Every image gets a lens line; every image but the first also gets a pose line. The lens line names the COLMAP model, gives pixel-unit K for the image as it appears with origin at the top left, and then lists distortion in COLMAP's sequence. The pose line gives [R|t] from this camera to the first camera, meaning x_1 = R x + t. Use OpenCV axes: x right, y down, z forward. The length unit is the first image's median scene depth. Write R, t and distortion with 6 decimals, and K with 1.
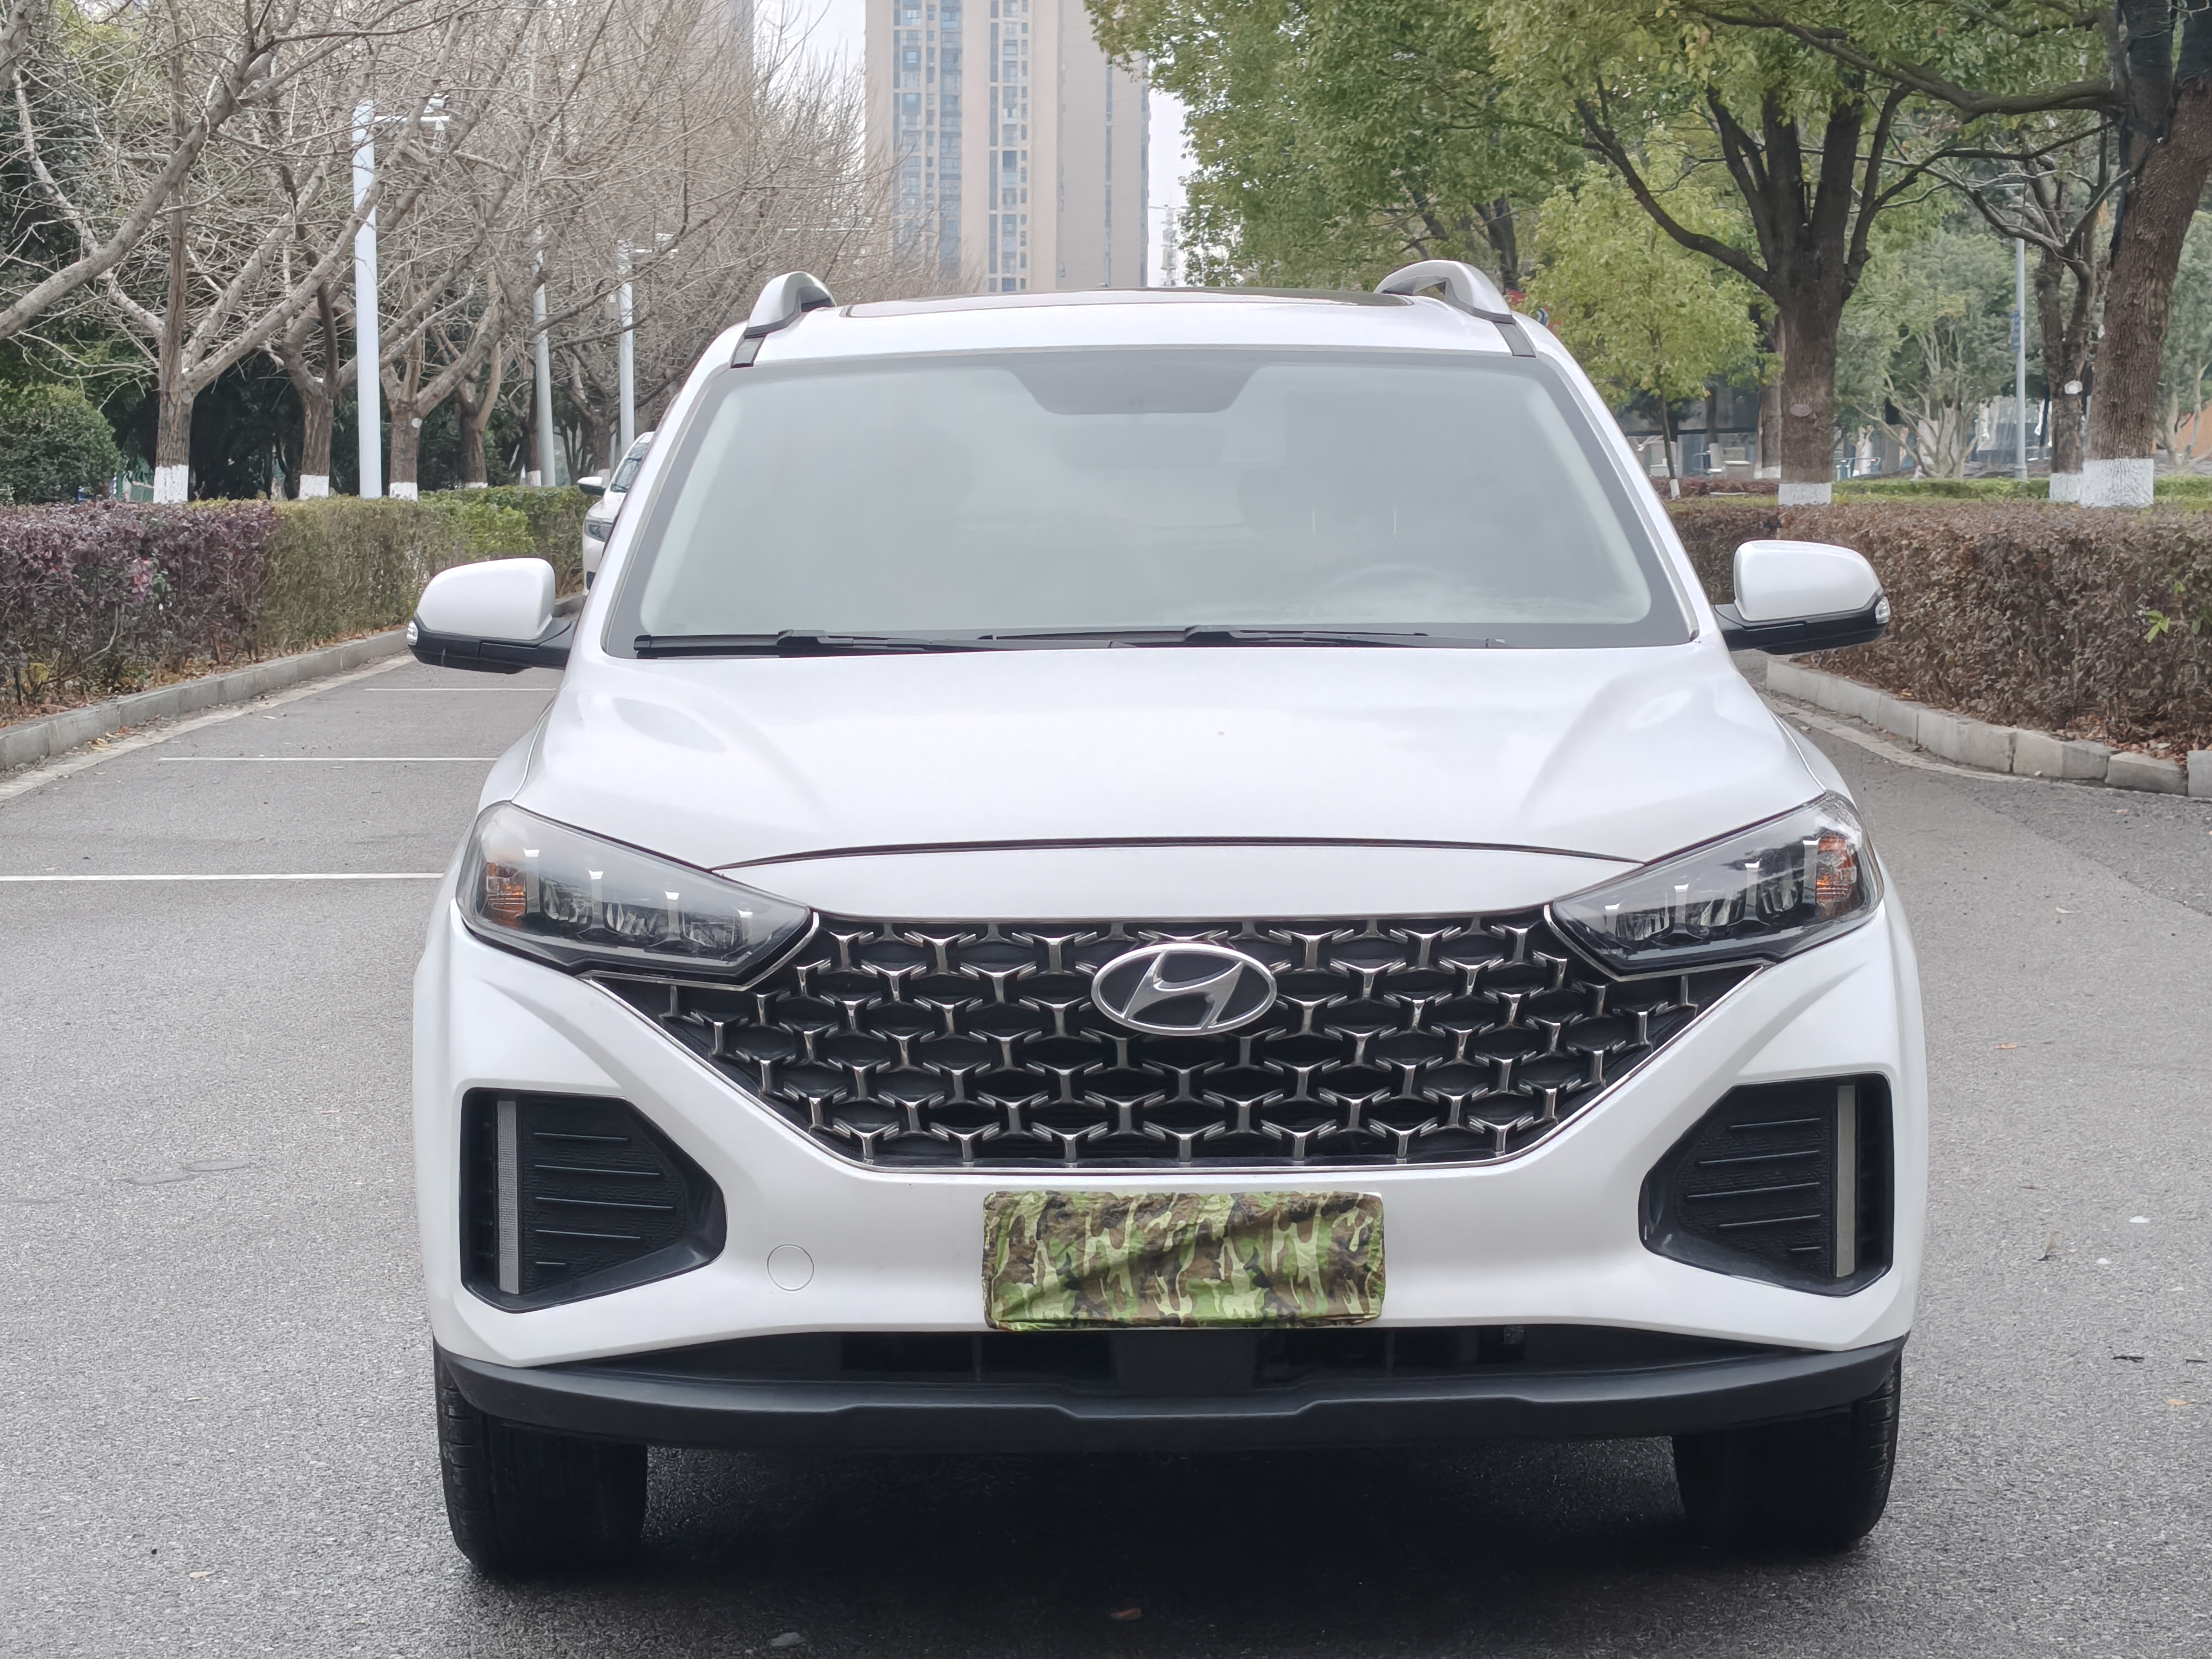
lens RADIAL K [[5394.1, 0, 1106.0], [0, 5394.1, 829.5], [0, 0, 1]] dist [-0.077122, -0.337100]
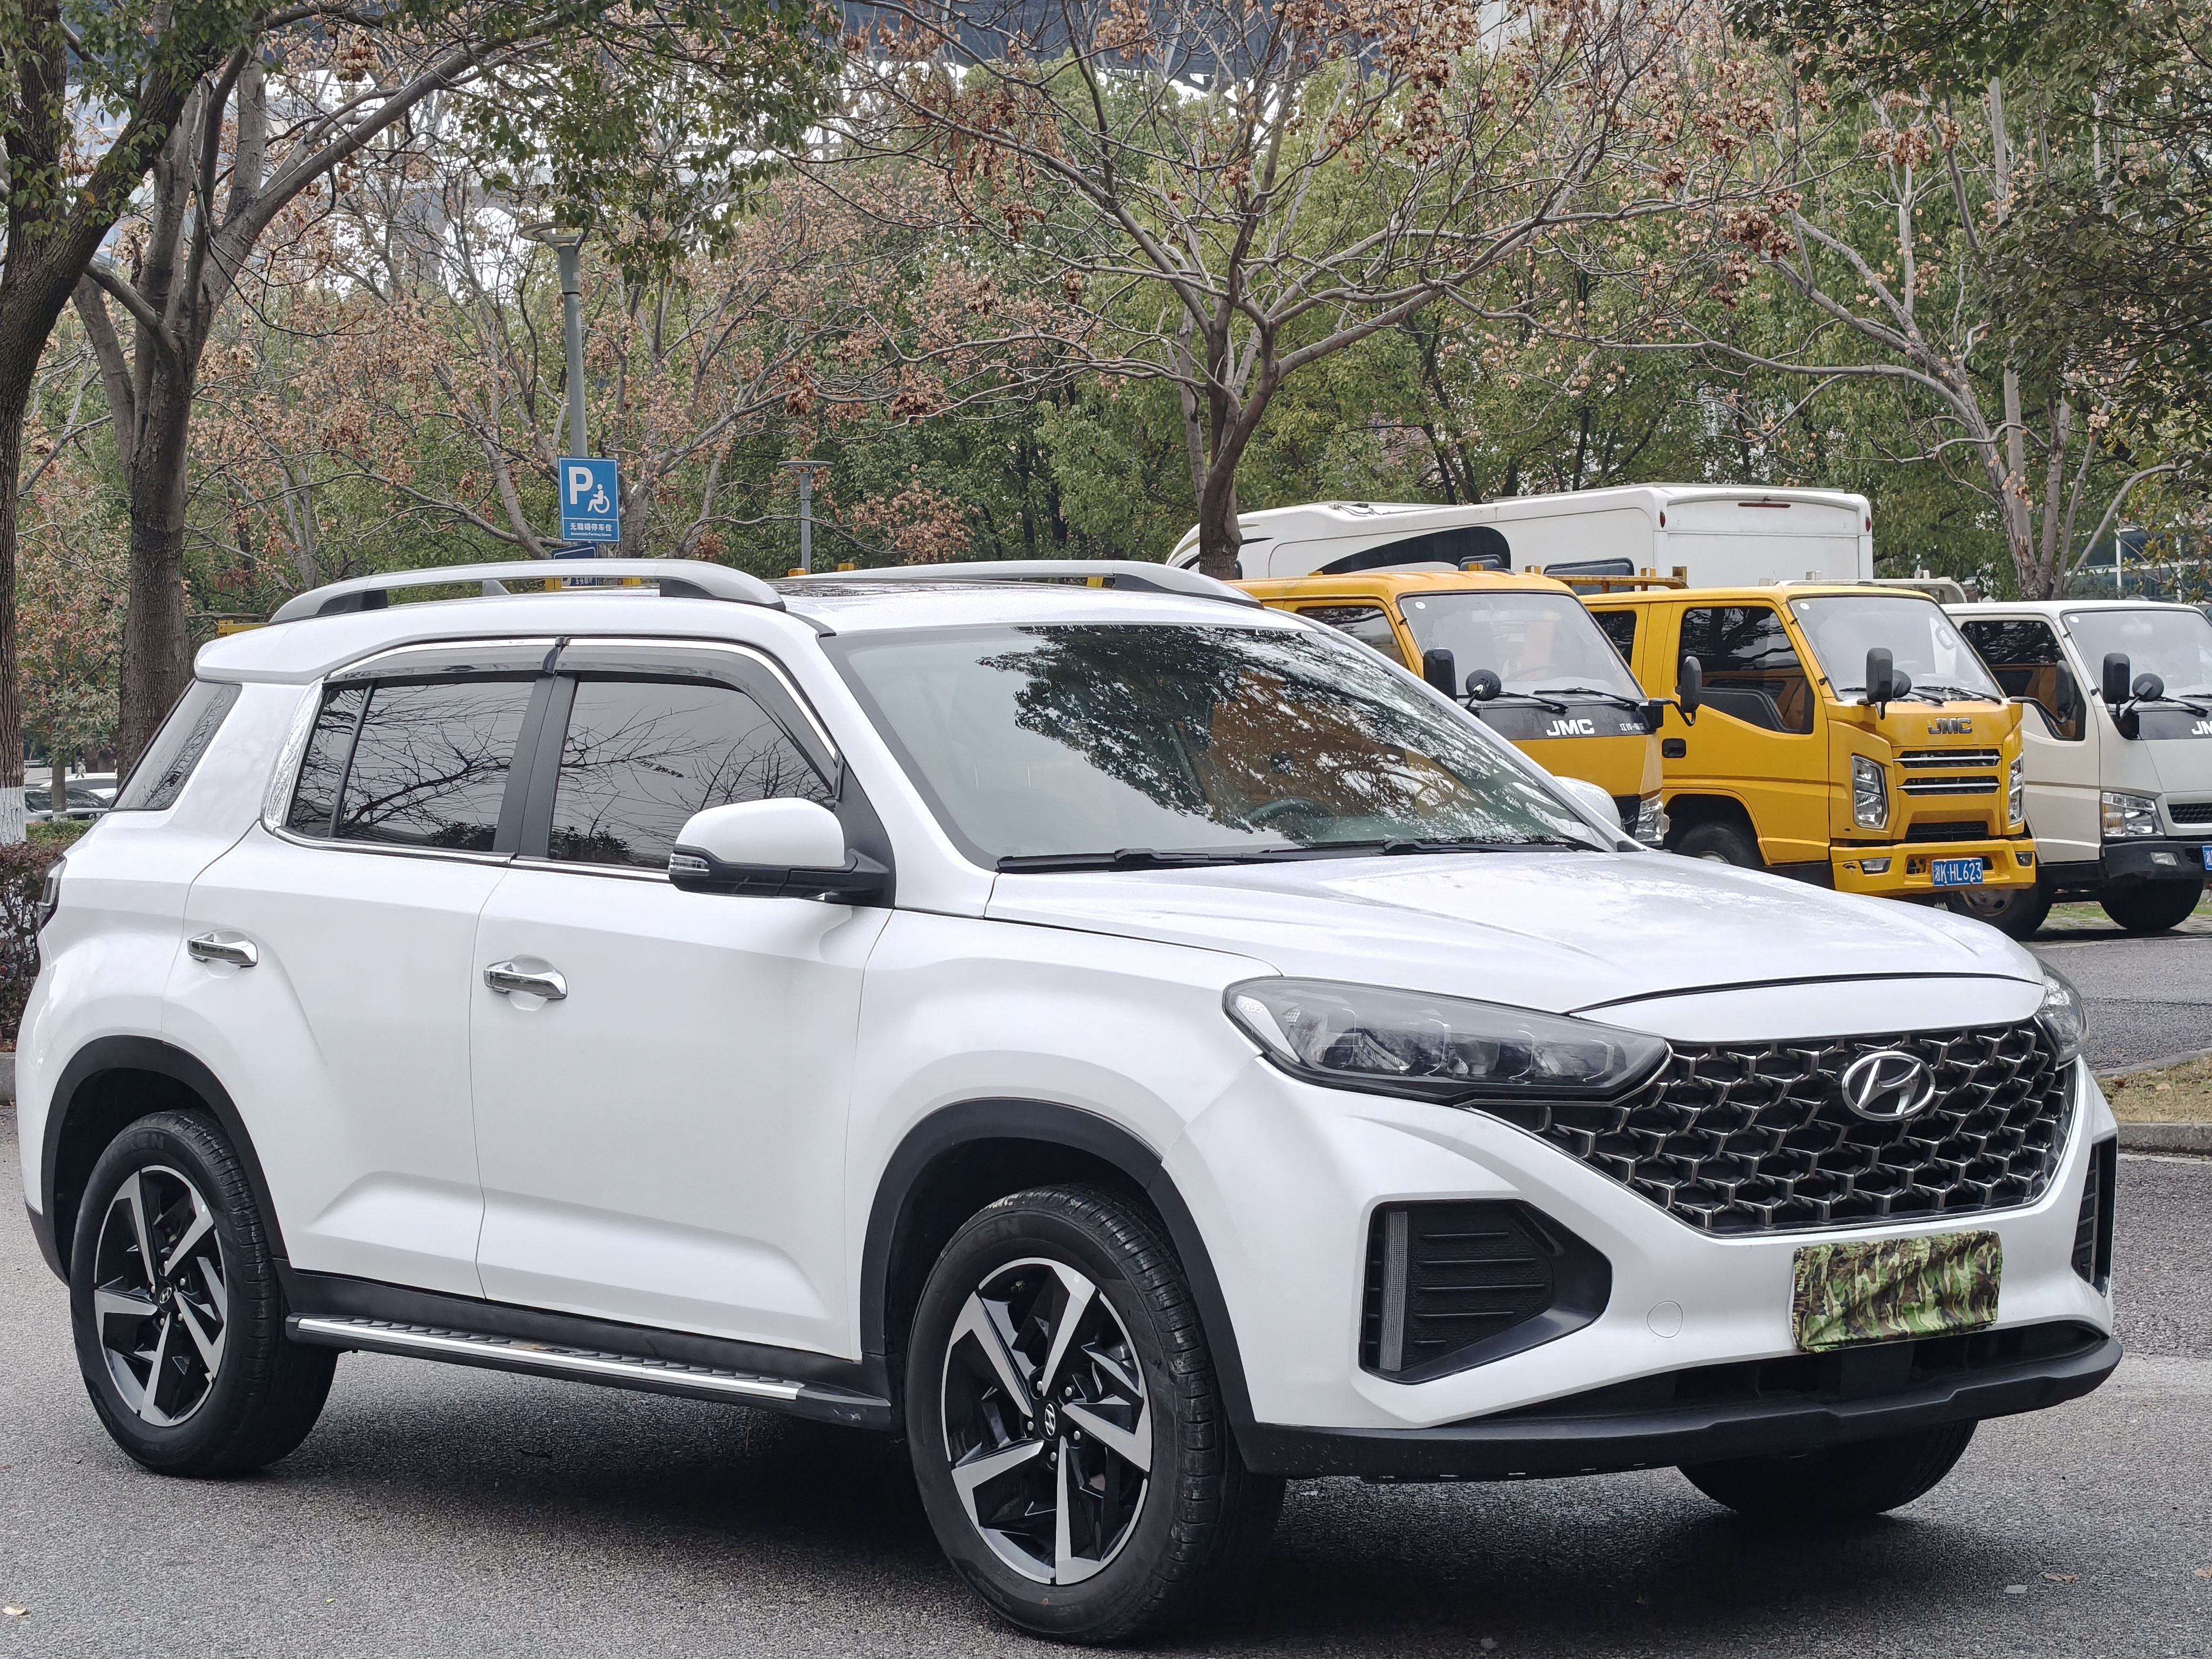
lens RADIAL K [[5394.1, 0, 1106.0], [0, 5394.1, 829.5], [0, 0, 1]] dist [-0.077122, -0.337100]
pose [[0.770825, -0.012383, 0.636927, -0.974622], [0.056629, 0.997185, -0.049146, 0.020689], [-0.634525, 0.073952, 0.769356, 0.093861]]
